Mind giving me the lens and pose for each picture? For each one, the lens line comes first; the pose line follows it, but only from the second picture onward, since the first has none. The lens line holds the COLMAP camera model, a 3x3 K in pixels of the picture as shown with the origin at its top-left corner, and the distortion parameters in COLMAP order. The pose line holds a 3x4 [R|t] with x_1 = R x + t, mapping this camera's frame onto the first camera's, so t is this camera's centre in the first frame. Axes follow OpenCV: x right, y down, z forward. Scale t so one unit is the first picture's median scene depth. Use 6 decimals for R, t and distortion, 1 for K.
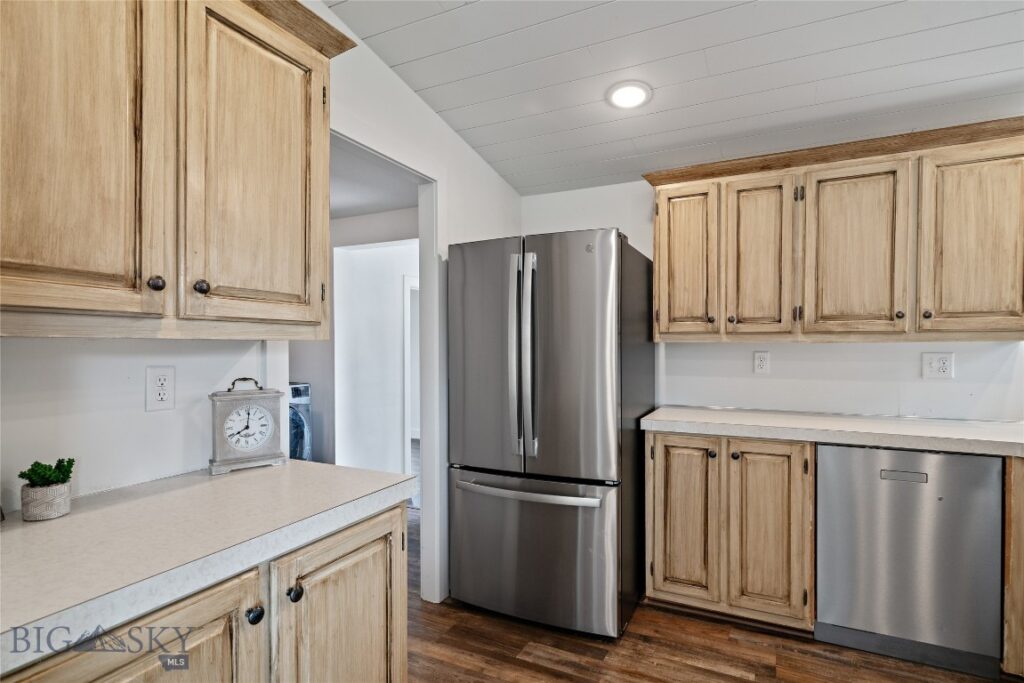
lens RADIAL K [[507.5, 0, 516.8], [0, 507.5, 355.3], [0, 0, 1]] dist [-0.001410, 0.002005]
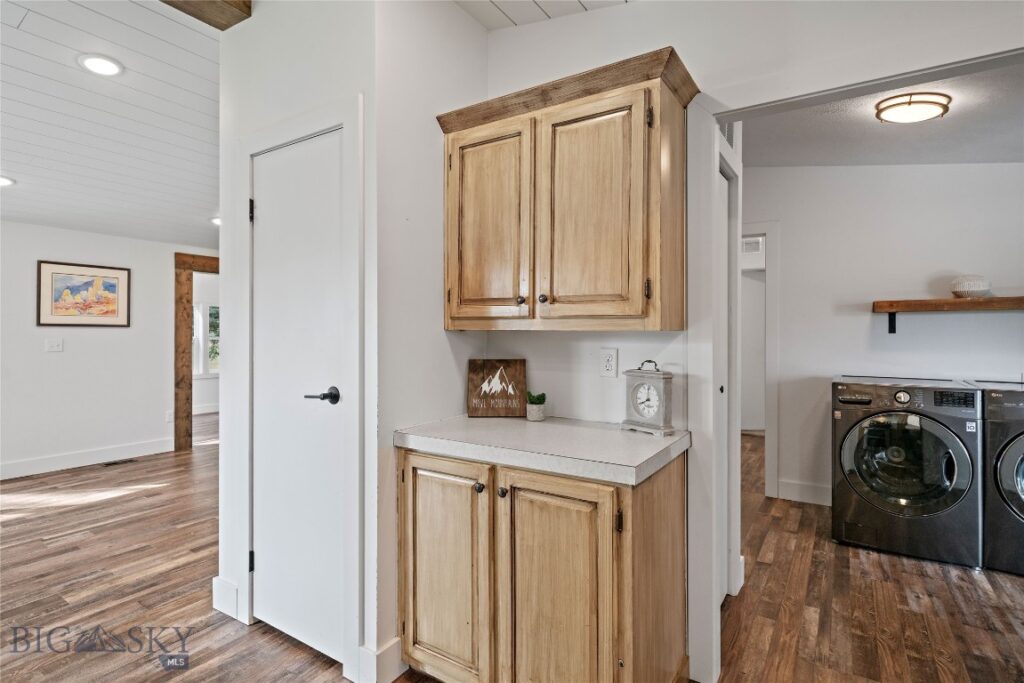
lens RADIAL K [[507.5, 0, 504.8], [0, 507.5, 330.5], [0, 0, 1]] dist [-0.001410, 0.002005]
pose [[-0.117093, -0.002700, -0.993117, 0.883358], [-0.023251, 0.999730, 0.000023, -0.024679], [0.992849, 0.023093, -0.117124, 0.923298]]
